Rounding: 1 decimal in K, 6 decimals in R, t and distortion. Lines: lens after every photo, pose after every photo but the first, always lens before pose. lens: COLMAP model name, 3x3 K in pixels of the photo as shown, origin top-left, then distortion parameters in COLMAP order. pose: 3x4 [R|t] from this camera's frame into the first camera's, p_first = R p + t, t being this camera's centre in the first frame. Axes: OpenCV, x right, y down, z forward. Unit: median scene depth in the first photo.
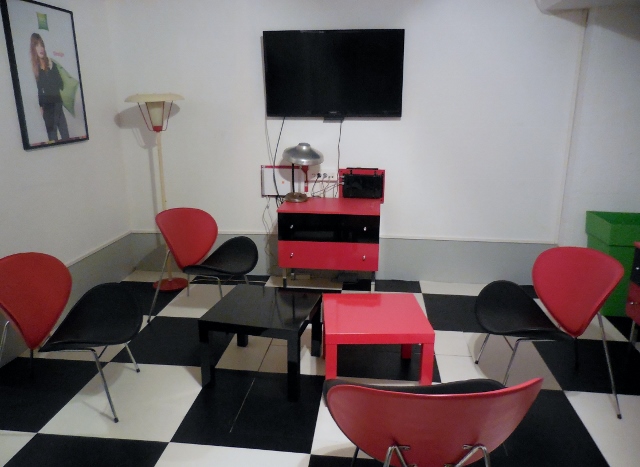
lens RADIAL K [[501.8, 0, 320.1], [0, 501.8, 226.1], [0, 0, 1]] dist [-0.000636, 0.005823]
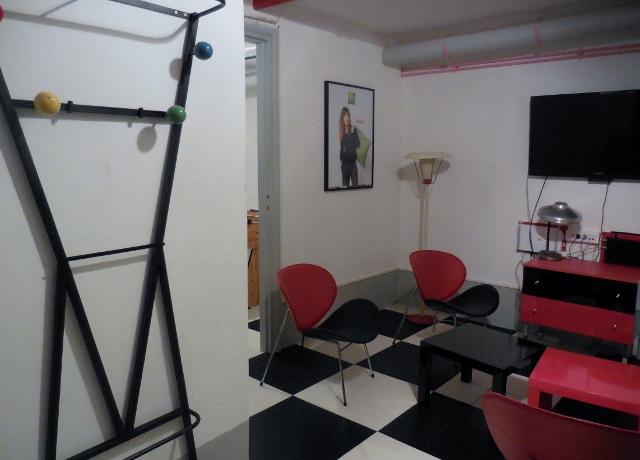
lens RADIAL K [[514.7, 0, 320.0], [0, 514.7, 230.0], [0, 0, 1]] dist [-0.004273, -0.000201]
pose [[0.826528, 0.097818, -0.554331, 0.144831], [-0.160023, 0.984985, -0.064787, 0.034159], [0.539670, 0.142254, 0.829771, -0.112892]]
